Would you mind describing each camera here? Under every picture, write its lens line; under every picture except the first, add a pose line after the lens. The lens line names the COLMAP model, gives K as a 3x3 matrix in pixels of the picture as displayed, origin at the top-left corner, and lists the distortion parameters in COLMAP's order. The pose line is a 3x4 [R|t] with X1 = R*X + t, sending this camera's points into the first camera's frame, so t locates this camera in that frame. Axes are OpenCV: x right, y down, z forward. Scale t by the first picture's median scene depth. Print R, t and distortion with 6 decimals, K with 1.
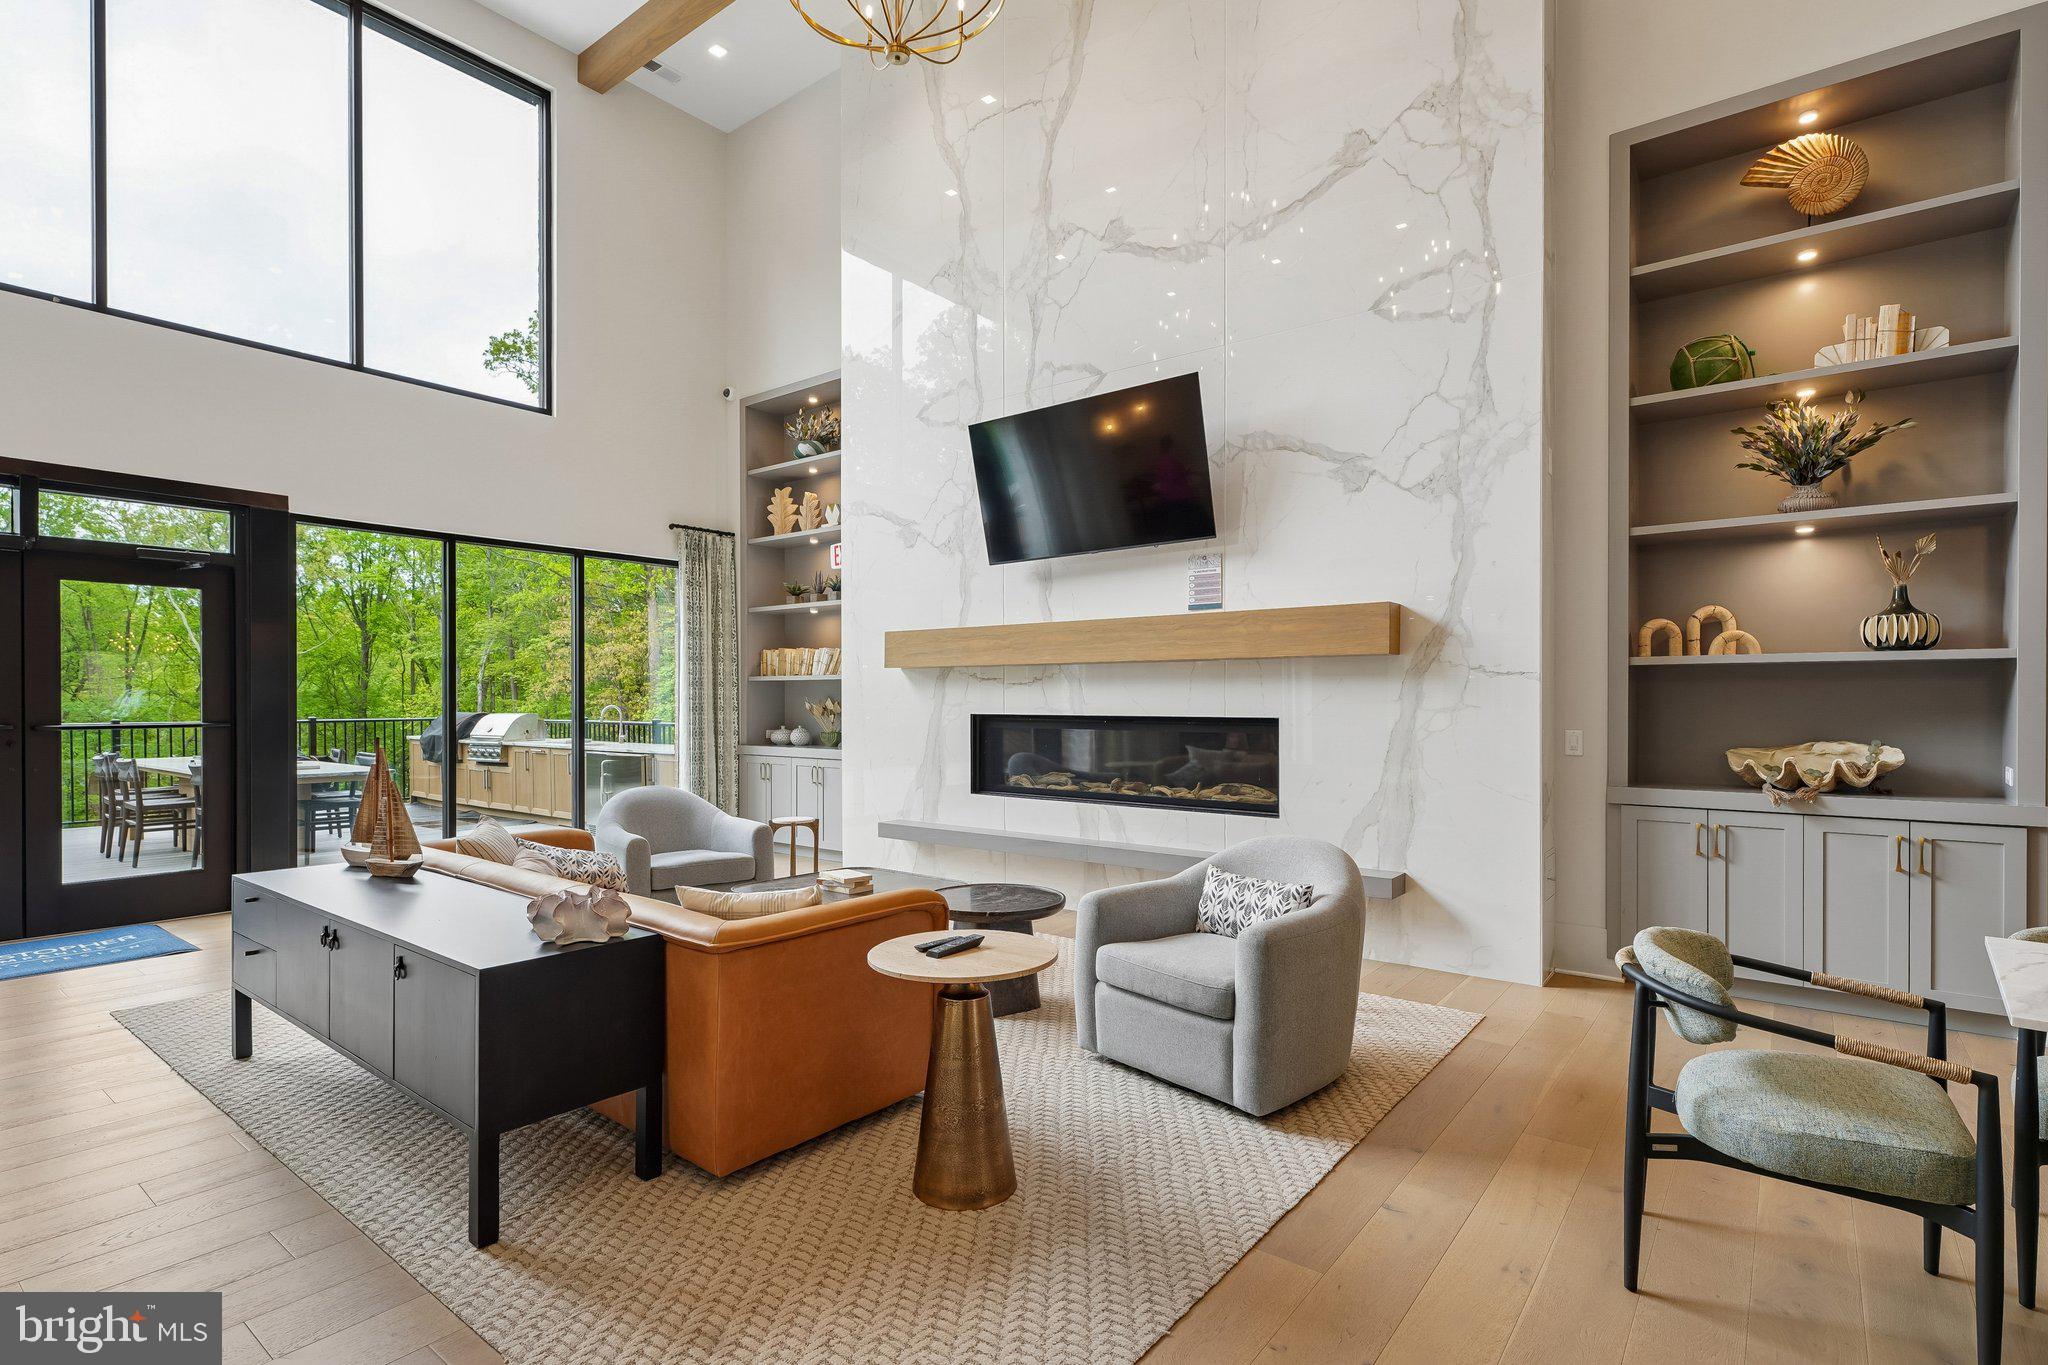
lens RADIAL K [[1088.8, 0, 1019.6], [0, 1088.8, 726.0], [0, 0, 1]] dist [-0.007446, -0.001776]
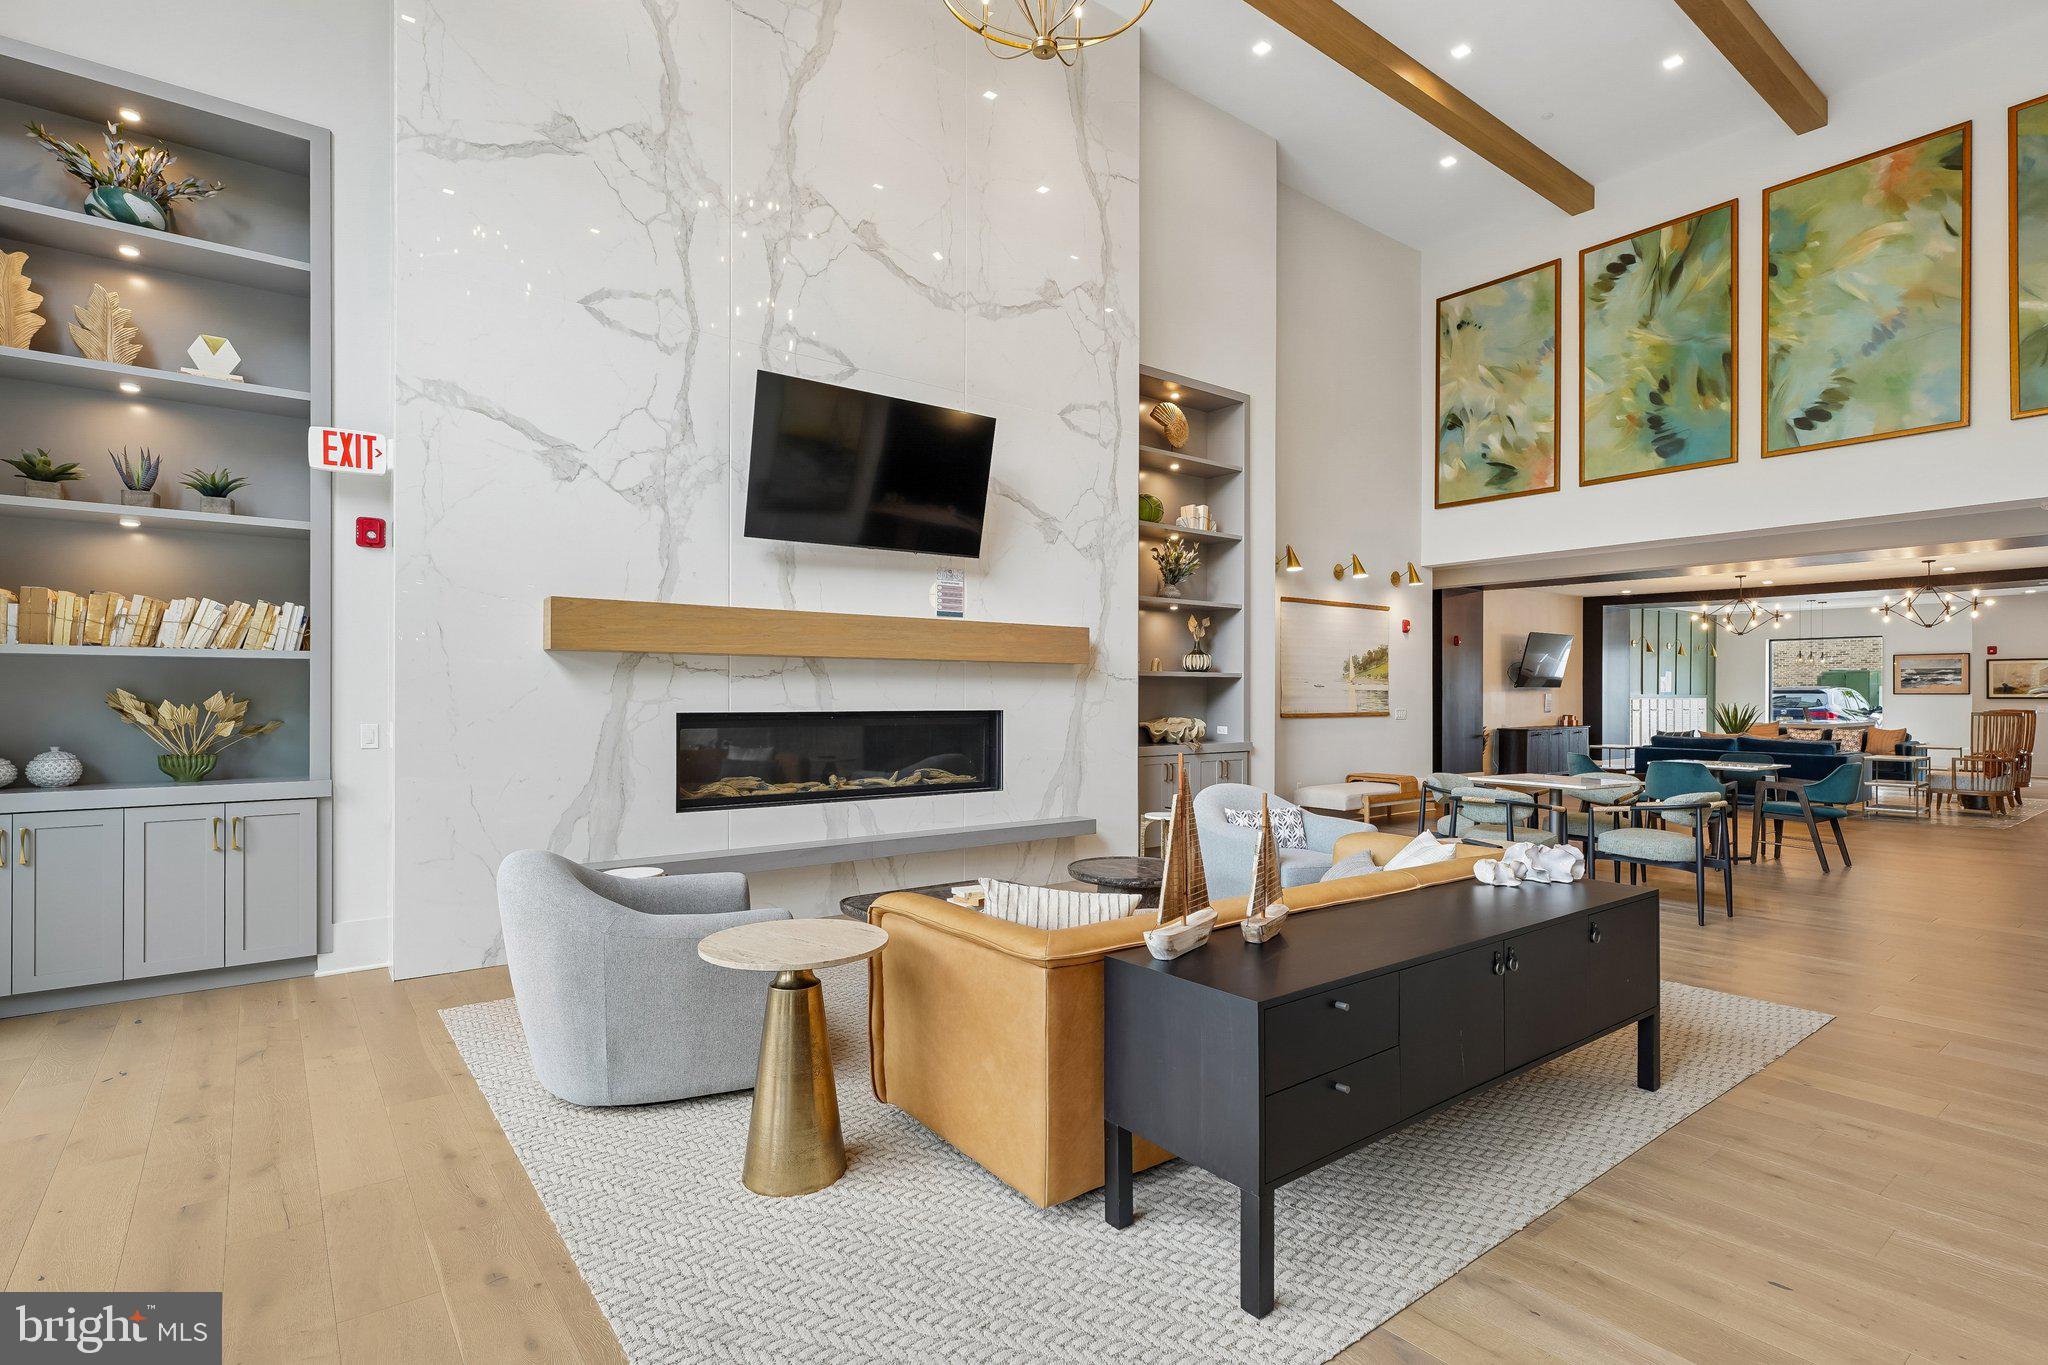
lens RADIAL K [[986.8, 0, 1023.2], [0, 986.8, 694.9], [0, 0, 1]] dist [0.001040, 0.000586]
pose [[0.198850, -0.002434, 0.980027, -0.741031], [0.018300, 0.999832, -0.001230, -0.019850], [-0.979859, 0.018179, 0.198861, 0.643715]]
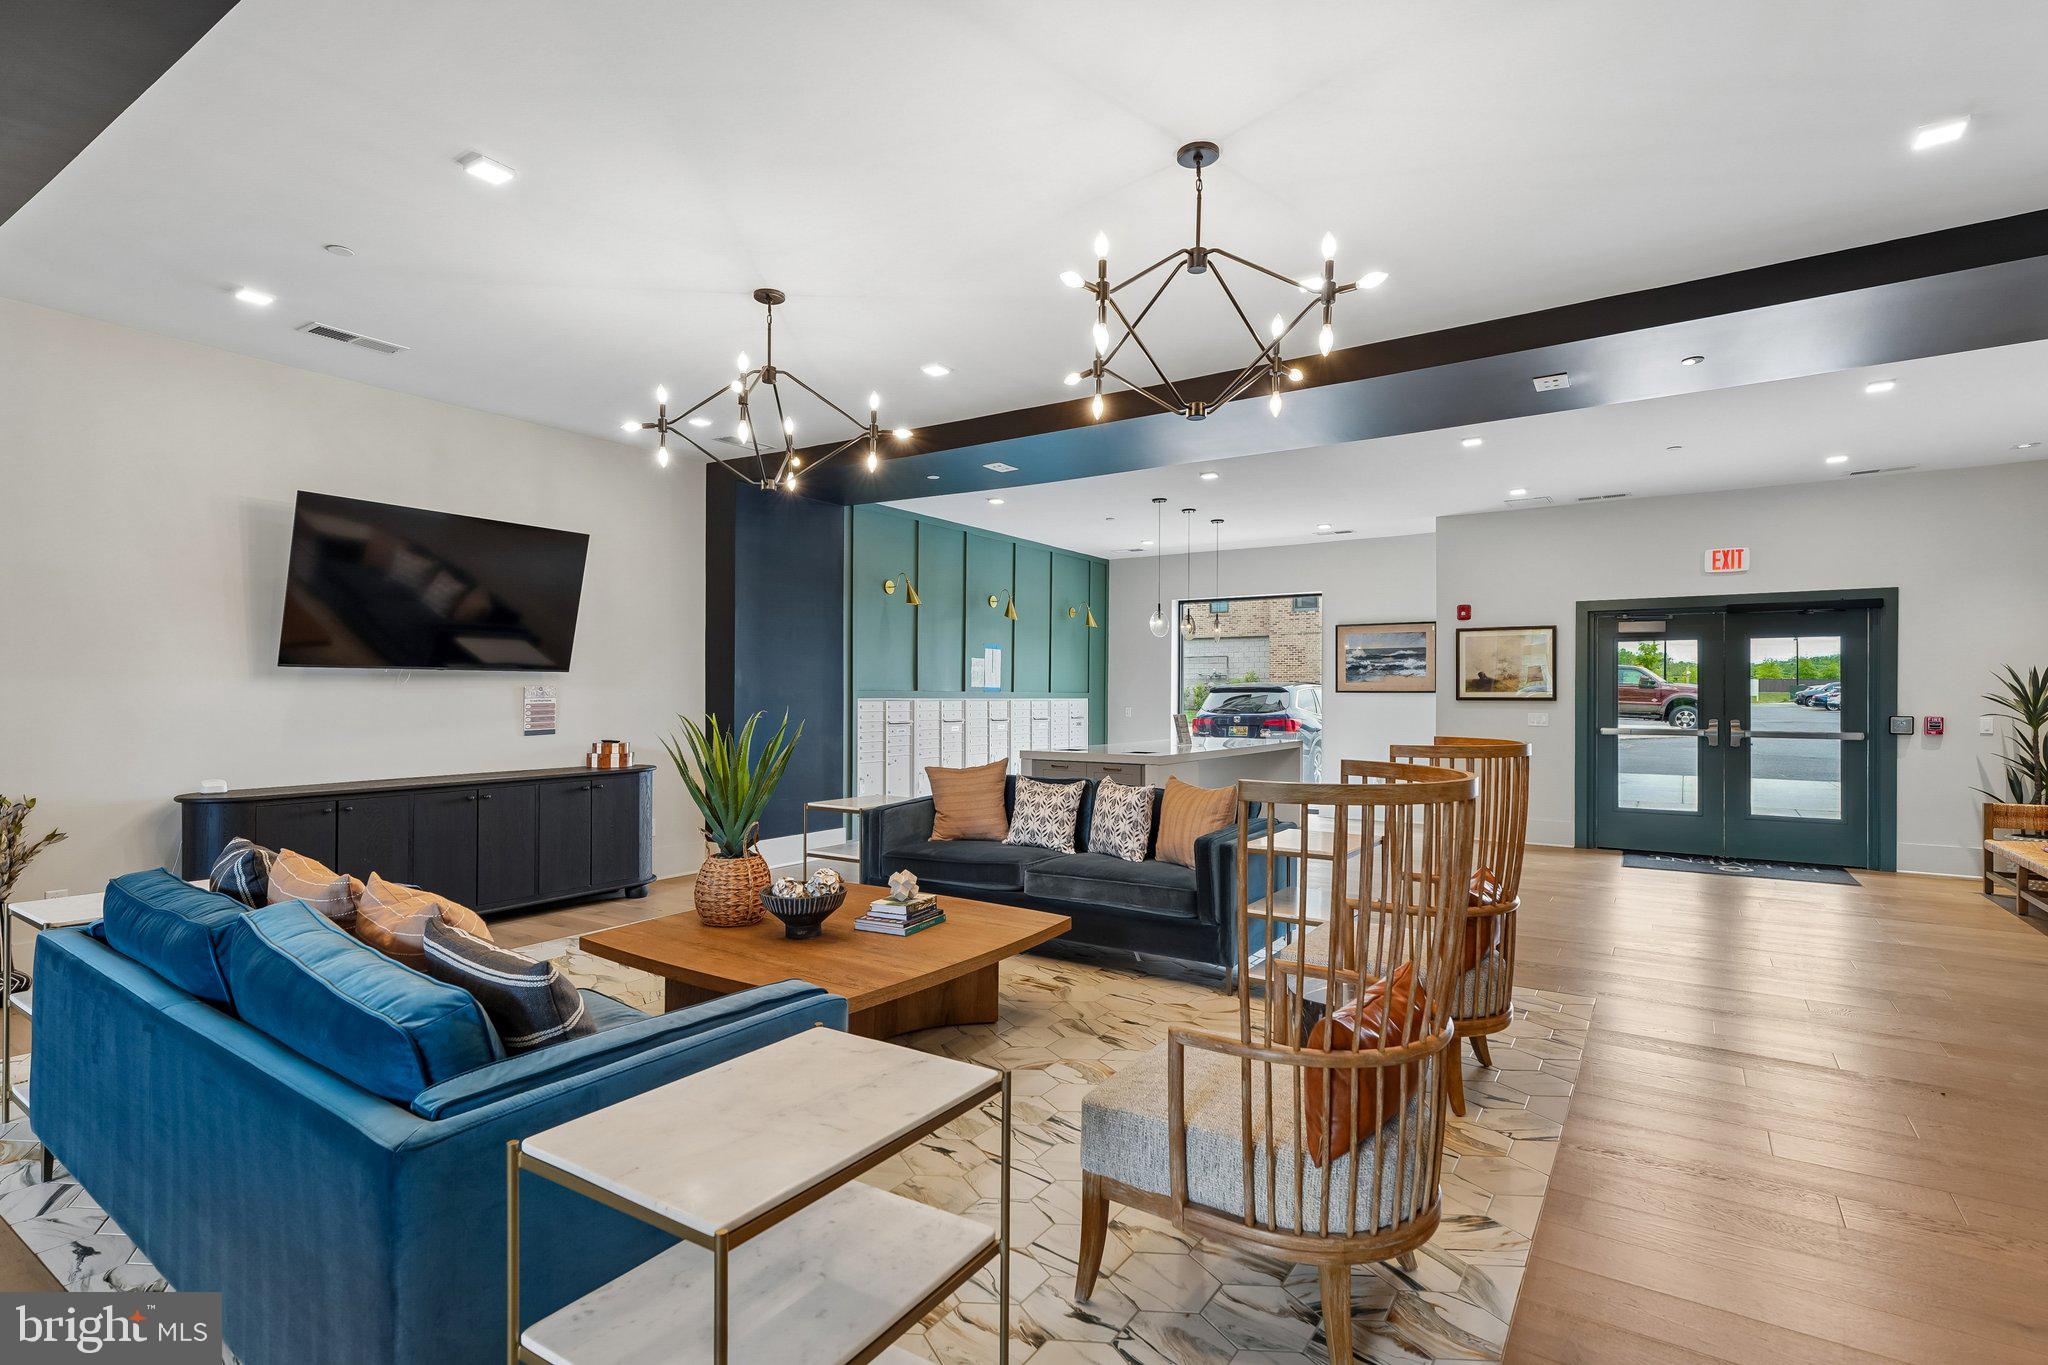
lens RADIAL K [[986.8, 0, 1023.2], [0, 986.8, 694.9], [0, 0, 1]] dist [0.001040, 0.000586]
pose [[-0.126526, -0.000616, 0.991963, 0.923309], [0.017033, 0.999851, 0.002794, 0.010342], [-0.991817, 0.017250, -0.126497, -0.486675]]
